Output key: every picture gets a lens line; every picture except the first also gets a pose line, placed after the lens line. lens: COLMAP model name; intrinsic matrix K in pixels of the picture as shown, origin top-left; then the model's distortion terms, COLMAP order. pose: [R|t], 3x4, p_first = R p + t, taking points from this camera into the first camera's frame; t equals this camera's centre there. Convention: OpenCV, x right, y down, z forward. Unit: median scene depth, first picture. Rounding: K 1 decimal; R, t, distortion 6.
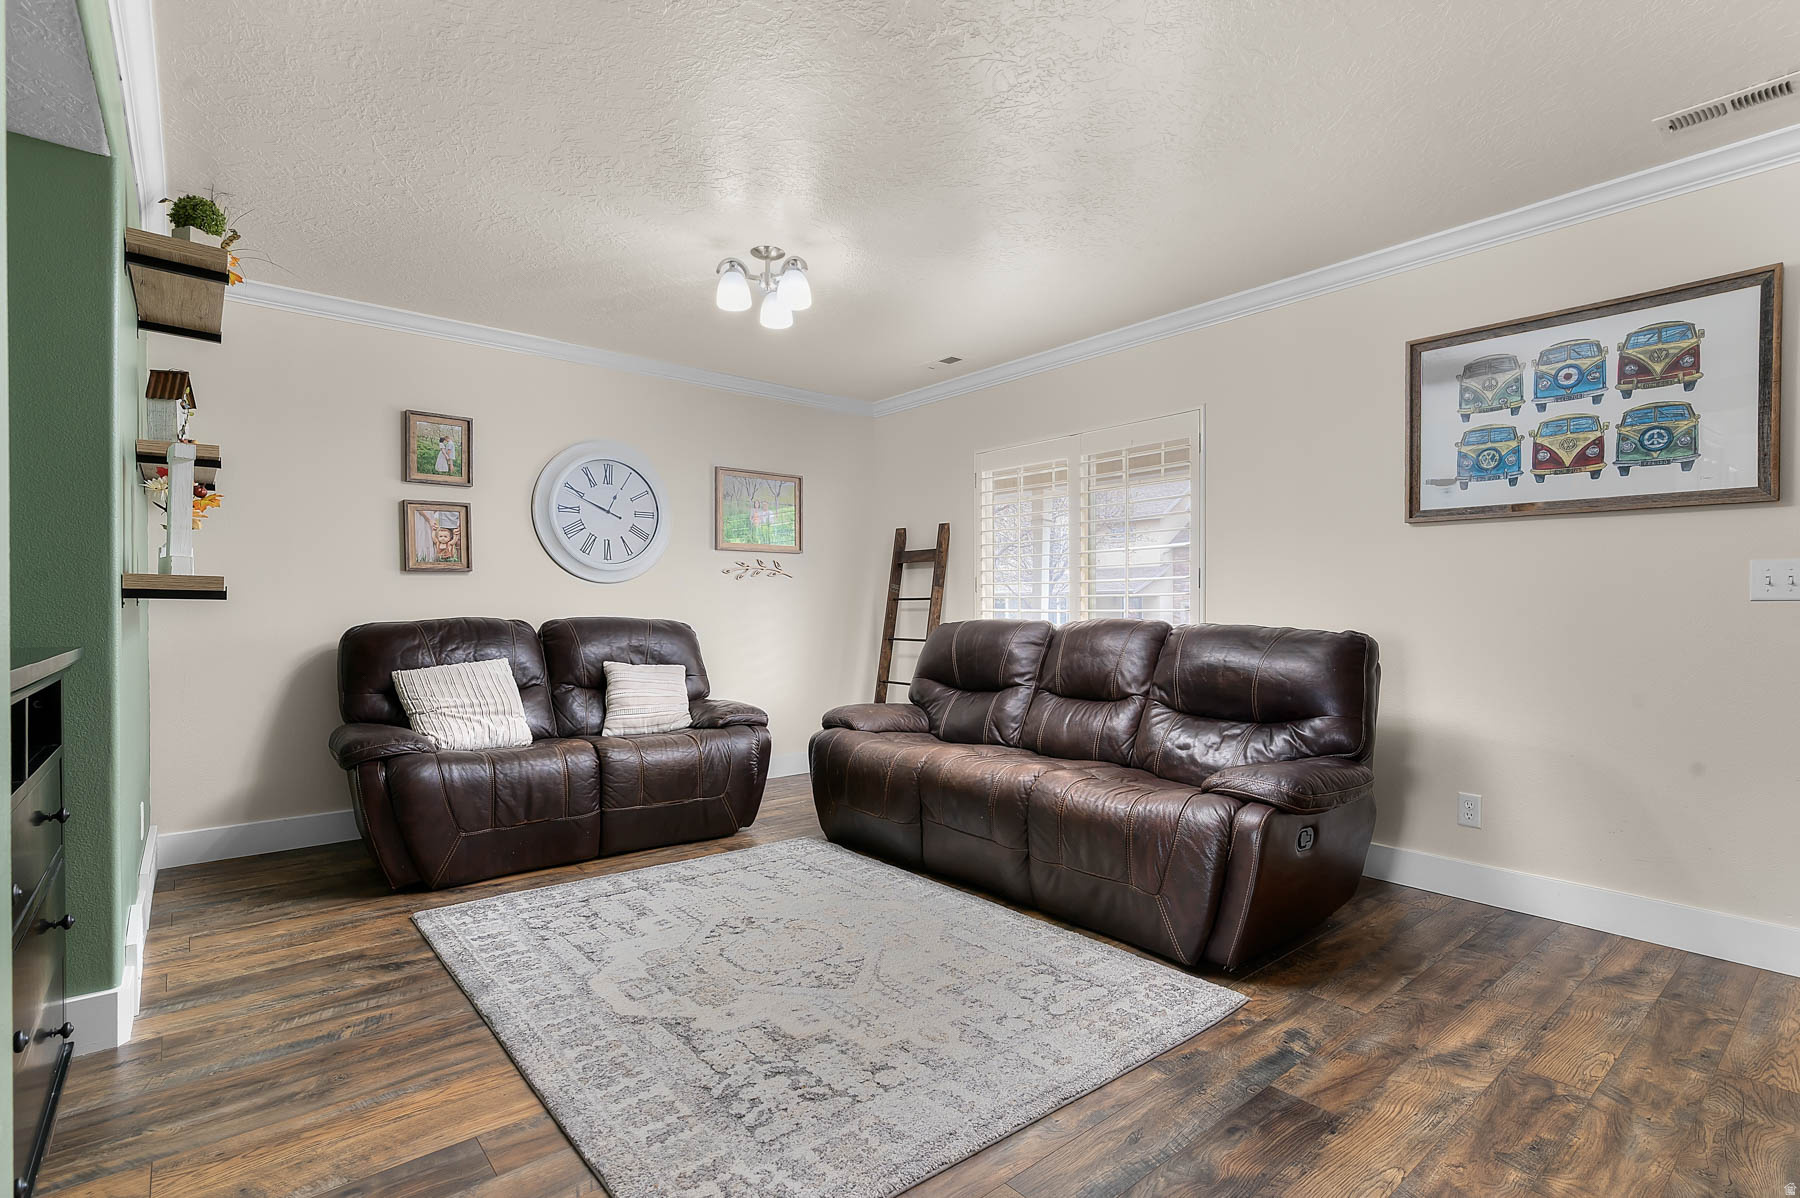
lens RADIAL K [[814.2, 0, 900.0], [0, 814.2, 599.0], [0, 0, 1]] dist [0.002602, 0.000159]
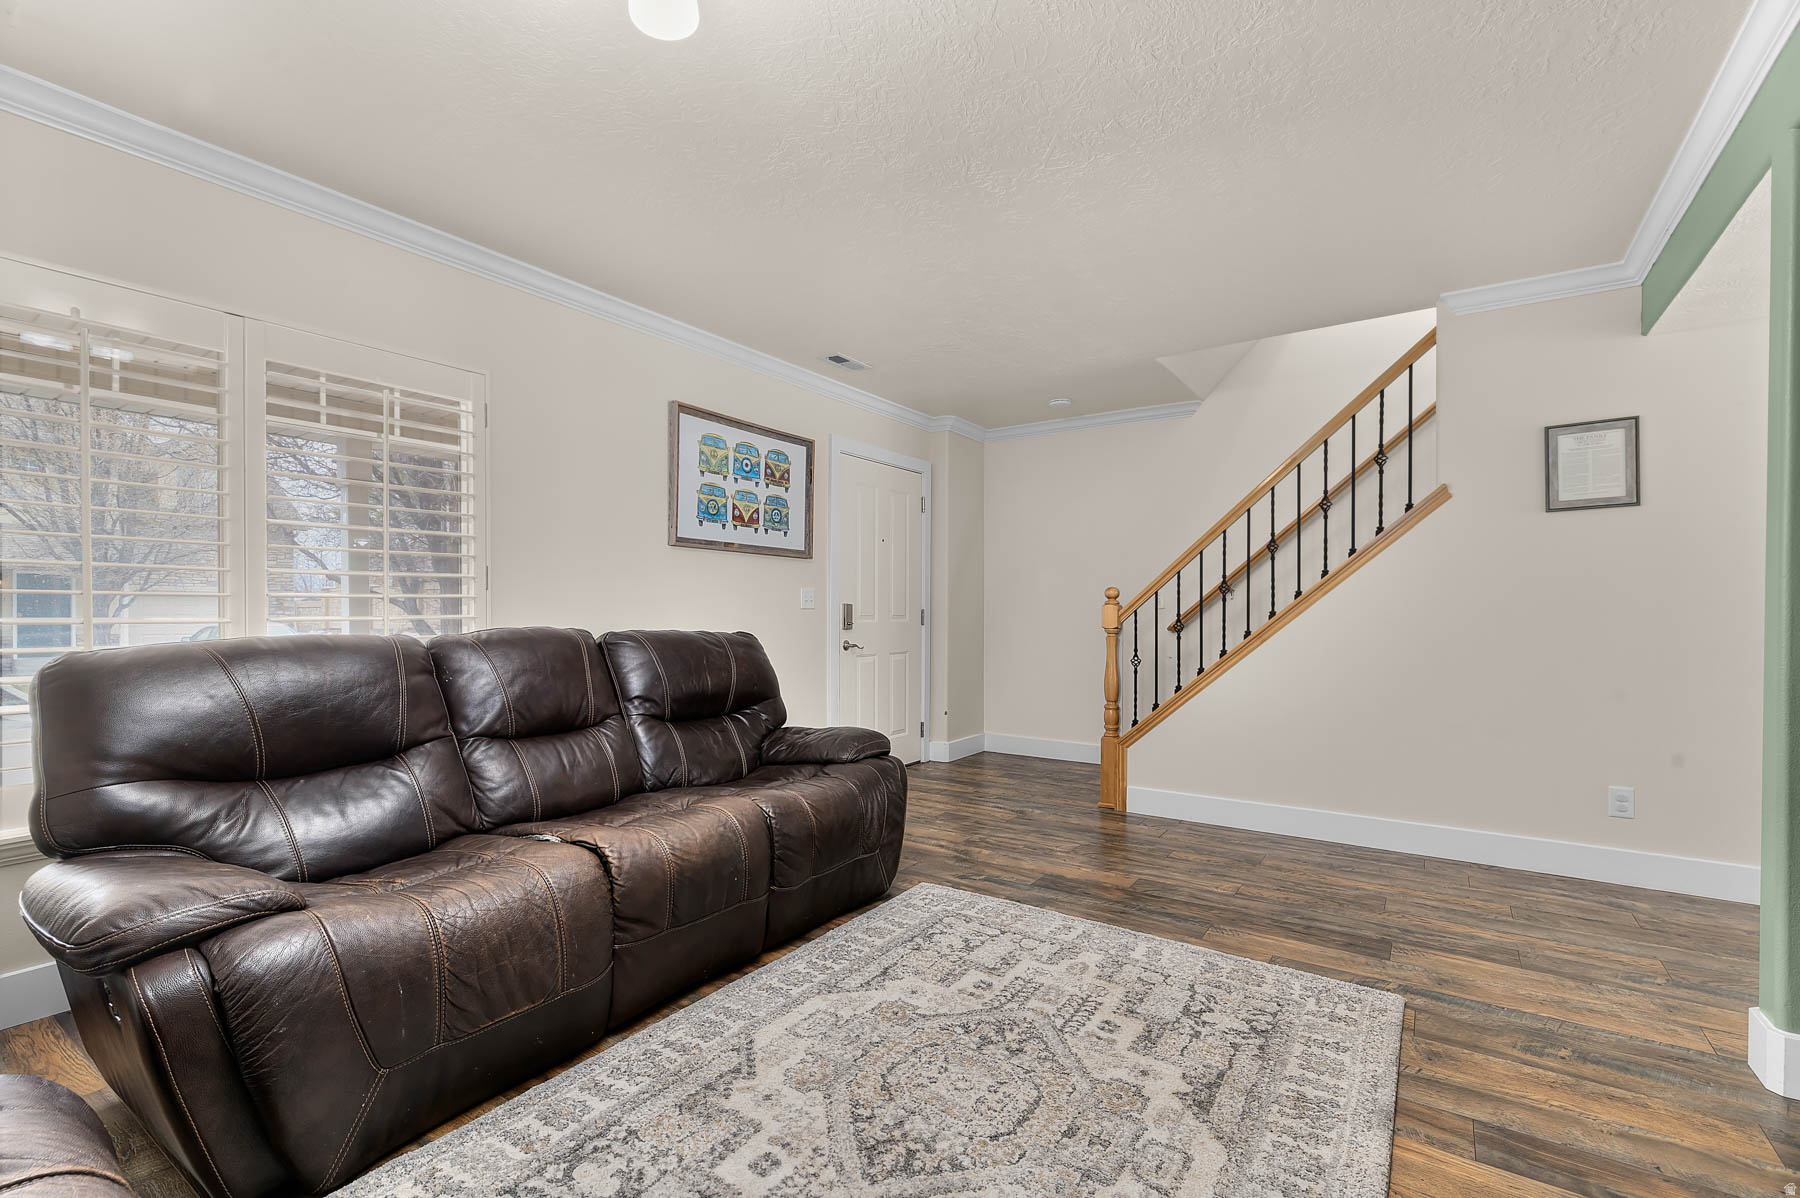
lens RADIAL K [[780.4, 0, 904.5], [0, 780.4, 620.0], [0, 0, 1]] dist [0.000026, 0.000421]
pose [[-0.251200, -0.013559, 0.967840, -0.768231], [-0.012812, 0.999861, 0.010682, 0.004505], [-0.967850, -0.009717, -0.251339, 1.174315]]
